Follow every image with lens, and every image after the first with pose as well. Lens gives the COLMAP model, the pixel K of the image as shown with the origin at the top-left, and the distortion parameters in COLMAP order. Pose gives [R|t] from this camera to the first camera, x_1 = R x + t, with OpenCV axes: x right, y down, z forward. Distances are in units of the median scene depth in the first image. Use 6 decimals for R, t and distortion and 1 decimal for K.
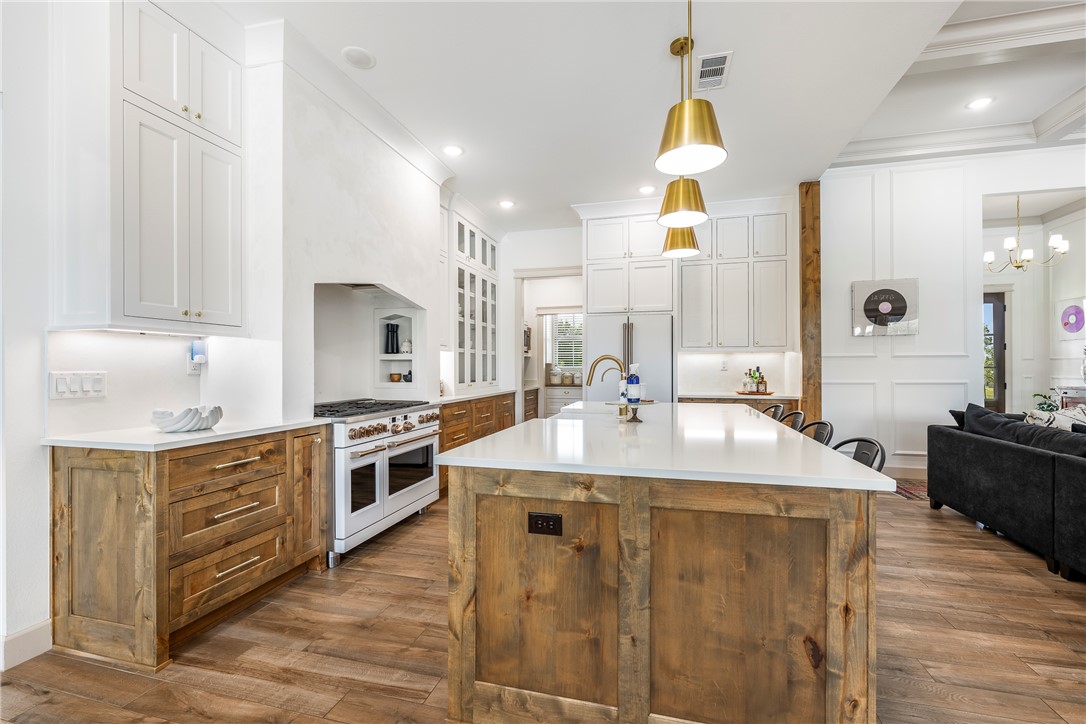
lens RADIAL K [[472.9, 0, 542.6], [0, 472.9, 365.9], [0, 0, 1]] dist [-0.000942, -0.000118]
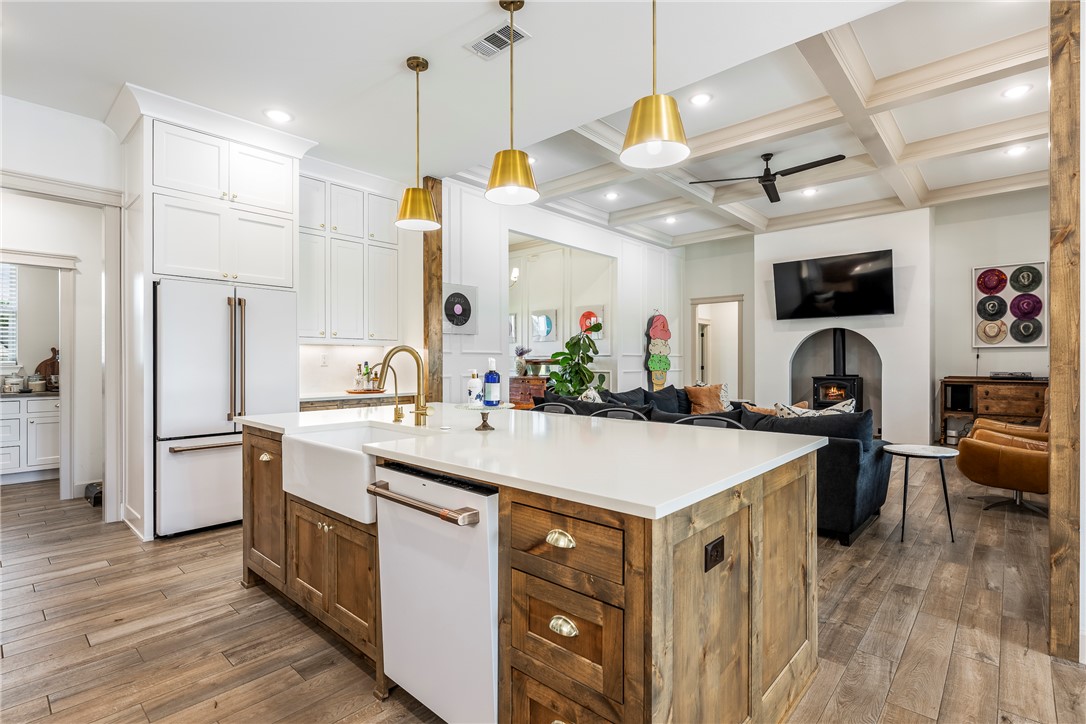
lens RADIAL K [[519.8, 0, 543.6], [0, 519.8, 360.6], [0, 0, 1]] dist [0.002165, 0.000002]
pose [[0.454011, 0.002988, 0.890991, -0.315102], [-0.002046, 0.999995, -0.002310, 0.001288], [-0.890994, -0.000774, 0.454015, 0.289846]]
